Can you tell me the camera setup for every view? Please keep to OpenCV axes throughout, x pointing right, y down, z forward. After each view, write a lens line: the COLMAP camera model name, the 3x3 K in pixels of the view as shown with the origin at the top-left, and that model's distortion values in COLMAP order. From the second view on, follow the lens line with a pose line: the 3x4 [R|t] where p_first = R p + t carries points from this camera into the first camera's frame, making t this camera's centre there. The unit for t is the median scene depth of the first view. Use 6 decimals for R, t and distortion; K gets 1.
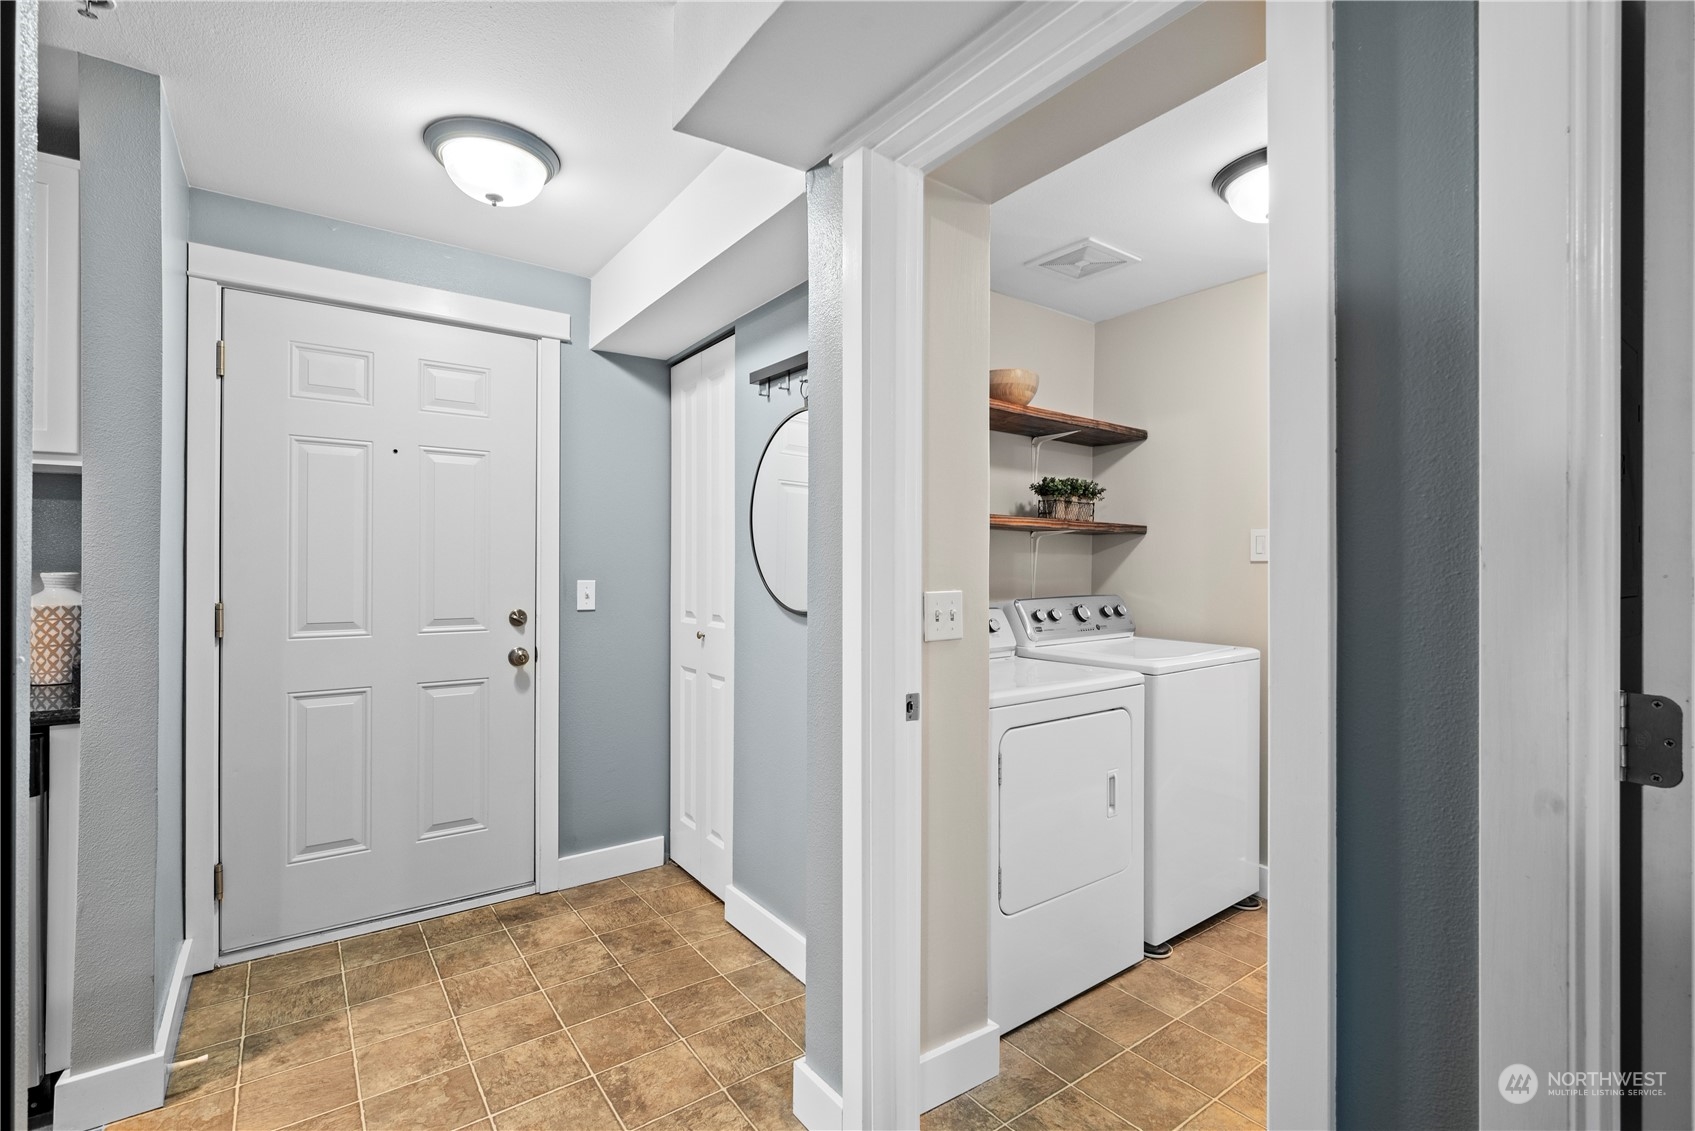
lens RADIAL K [[771.4, 0, 849.9], [0, 771.4, 561.6], [0, 0, 1]] dist [0.000007, 0.000100]
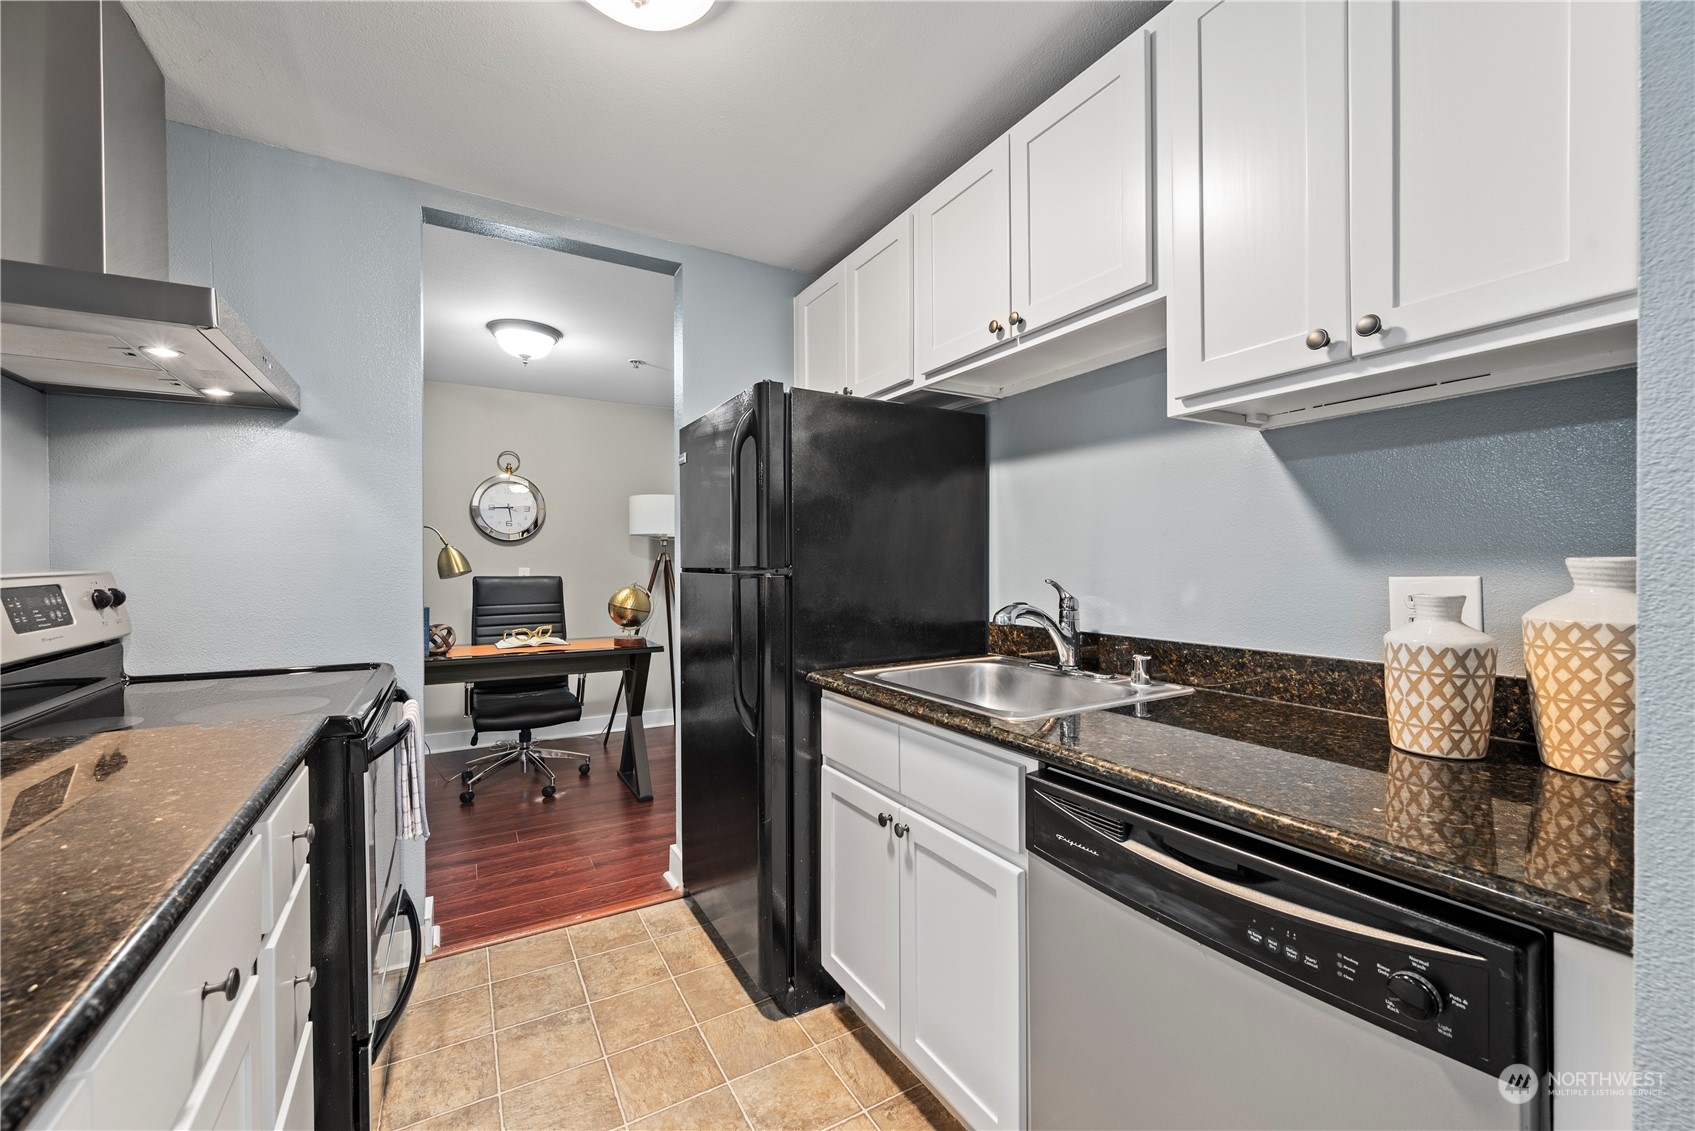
lens RADIAL K [[669.1, 0, 847.6], [0, 669.1, 564.9], [0, 0, 1]] dist [-0.000257, -0.000275]
pose [[-0.104791, -0.000619, -0.994494, -0.548094], [0.004188, 0.999991, -0.001063, 0.018423], [0.994485, -0.004276, -0.104787, 0.565286]]
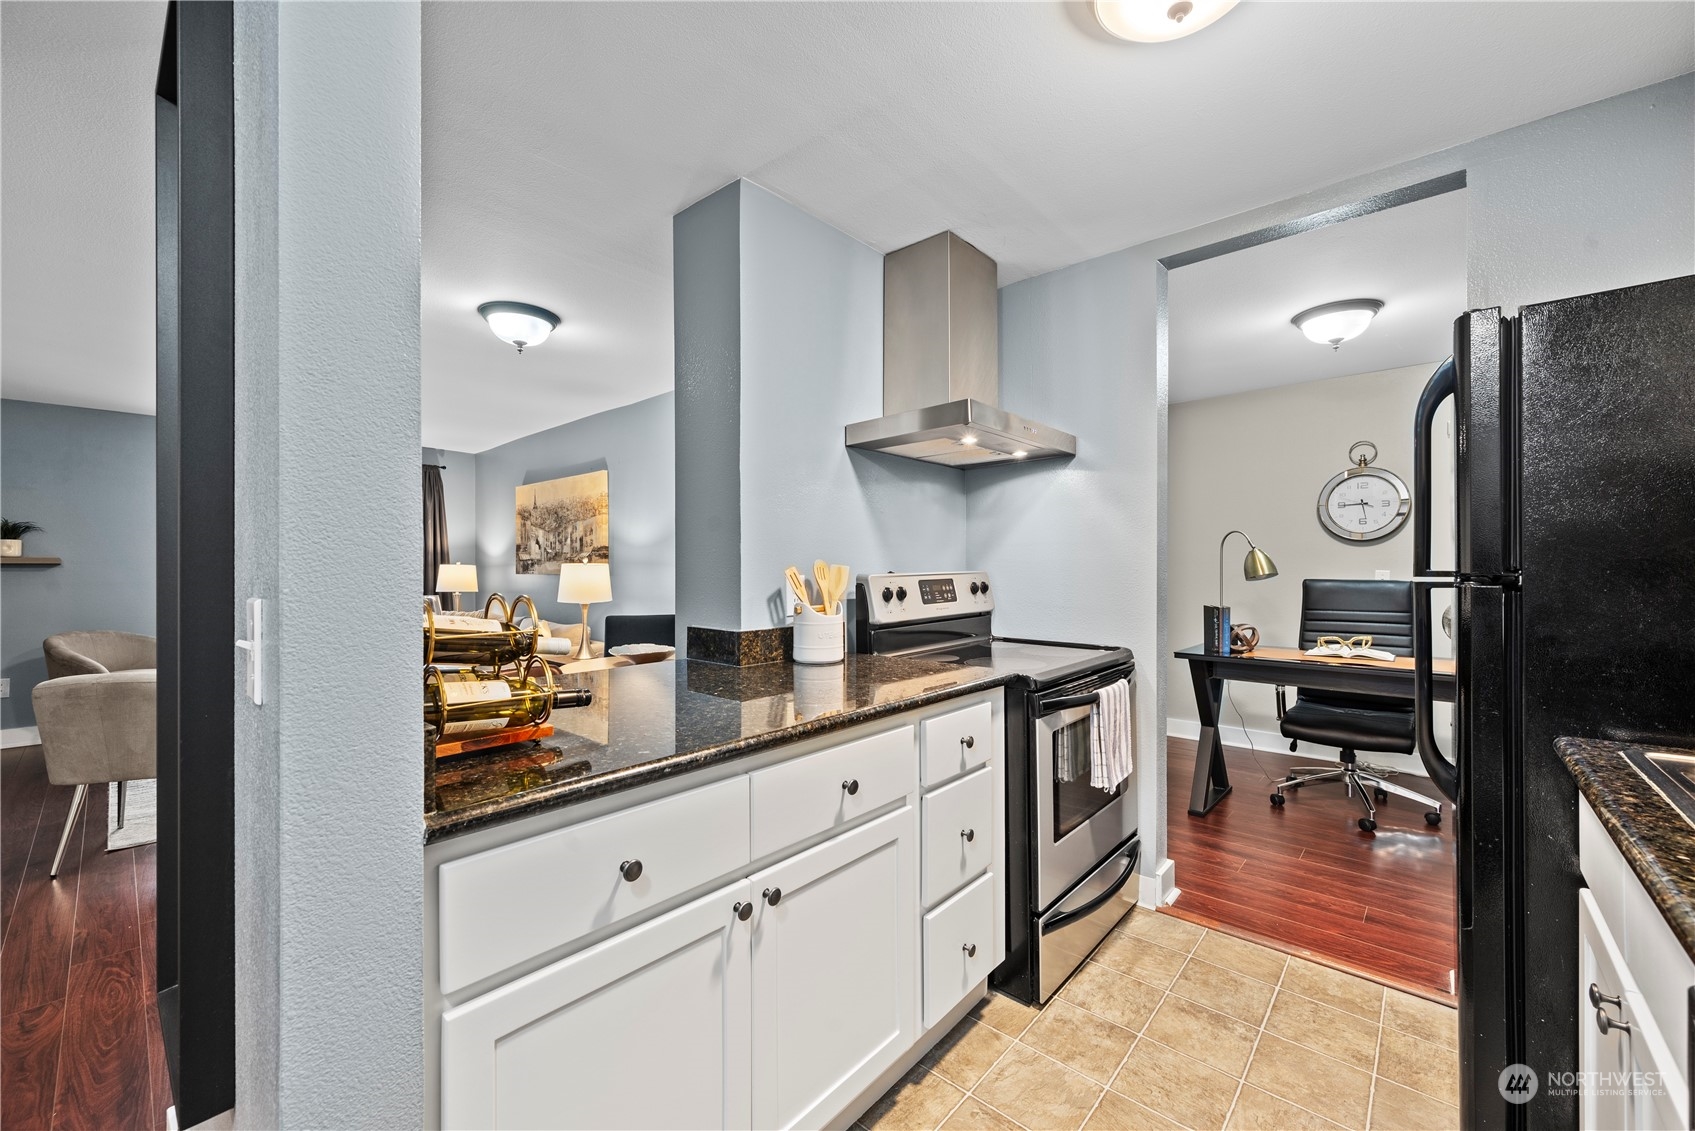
lens RADIAL K [[669.1, 0, 847.7], [0, 669.1, 561.0], [0, 0, 1]] dist [-0.000257, -0.000275]
pose [[-0.977029, -0.003059, -0.213083, -0.736939], [-0.000583, 0.999932, -0.011686, 0.015910], [0.213104, -0.011293, -0.976964, 0.911600]]
